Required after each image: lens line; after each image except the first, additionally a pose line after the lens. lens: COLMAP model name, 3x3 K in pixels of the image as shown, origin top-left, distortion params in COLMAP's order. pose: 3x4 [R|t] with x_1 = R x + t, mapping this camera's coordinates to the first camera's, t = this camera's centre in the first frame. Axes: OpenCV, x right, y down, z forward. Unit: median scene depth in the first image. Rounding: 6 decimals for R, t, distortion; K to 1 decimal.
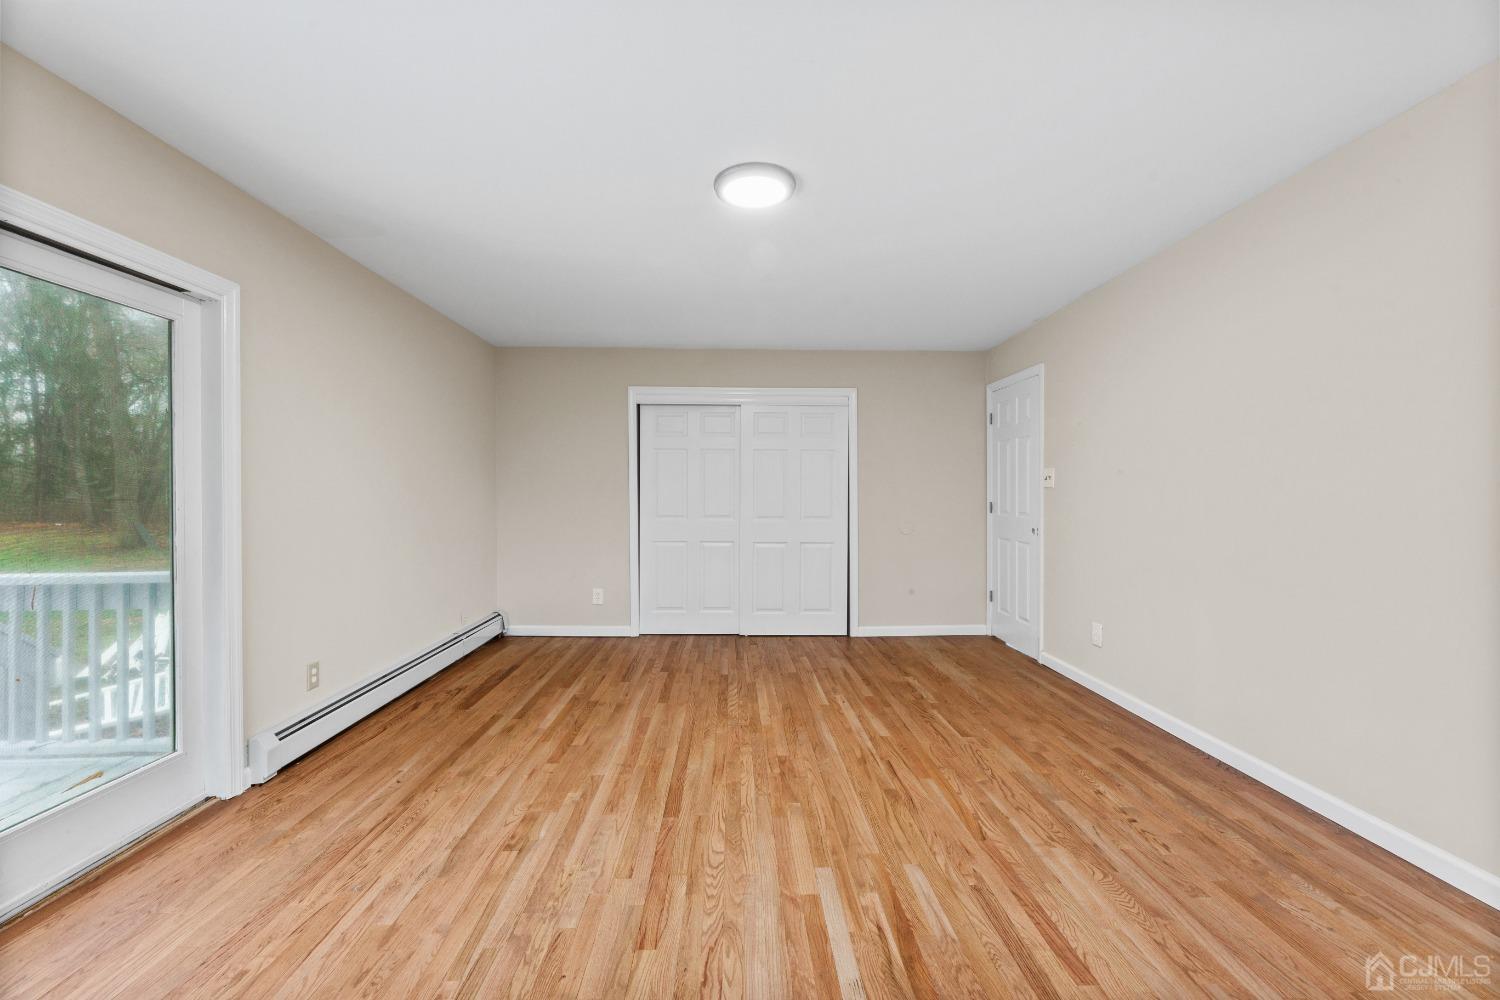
lens RADIAL K [[609.3, 0, 750.0], [0, 609.3, 500.0], [0, 0, 1]] dist [-0.001069, -0.000111]
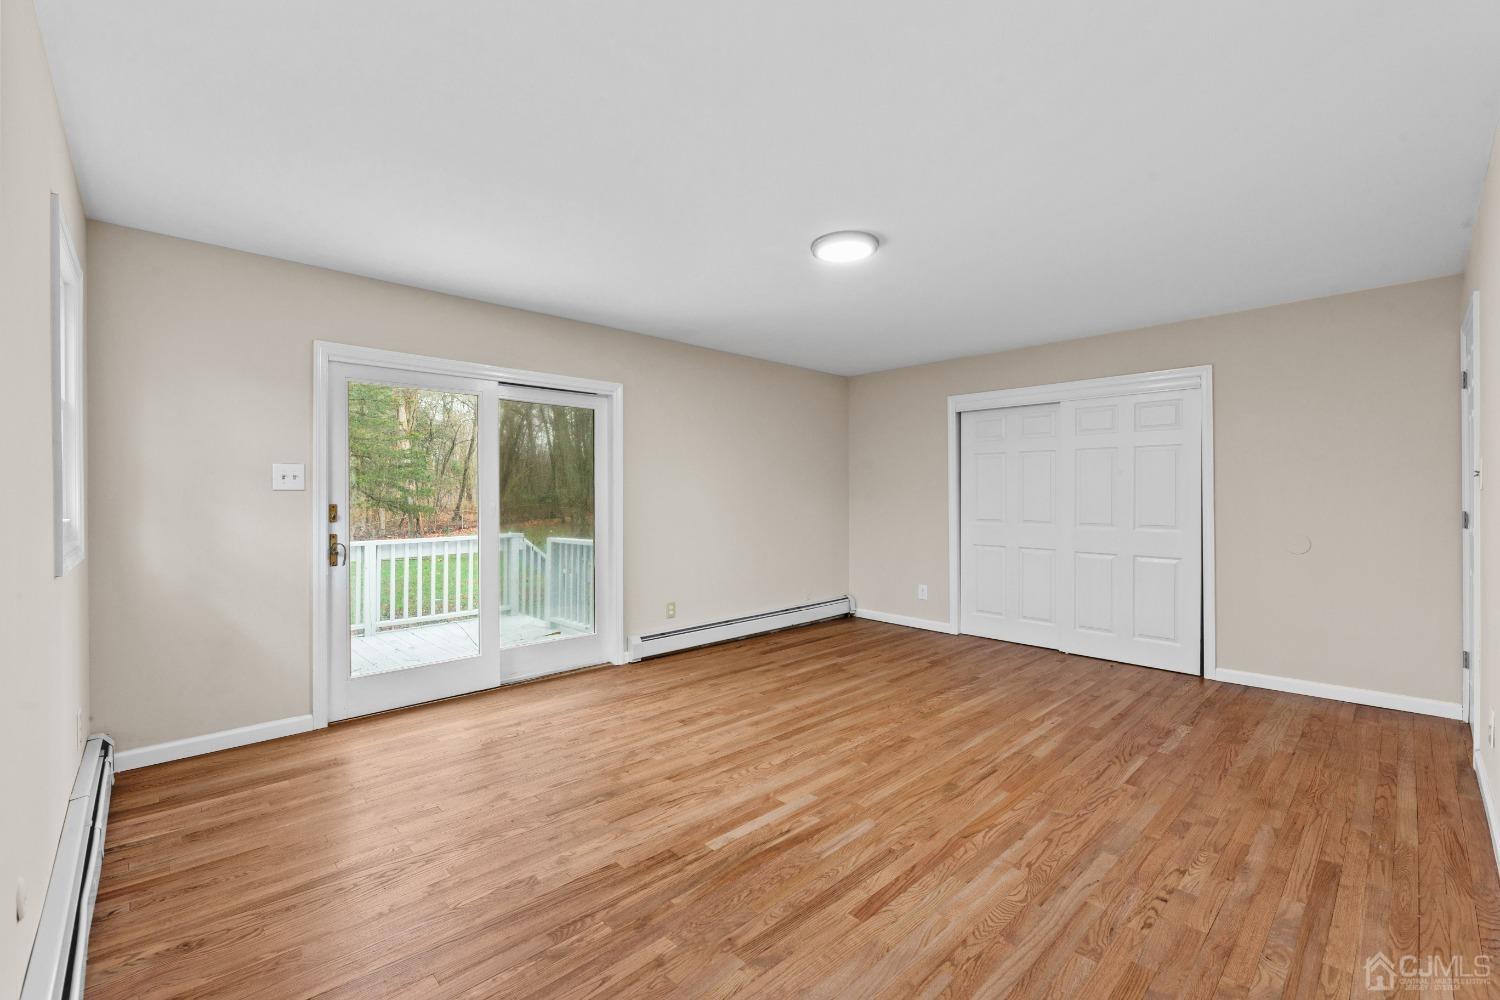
lens RADIAL K [[639.2, 0, 750.0], [0, 639.2, 500.0], [0, 0, 1]] dist [-0.000713, -0.000278]
pose [[0.668490, 0.002170, -0.743718, 0.743753], [-0.005805, 0.999981, -0.002300, -0.004095], [0.743699, 0.005855, 0.668489, 0.008921]]
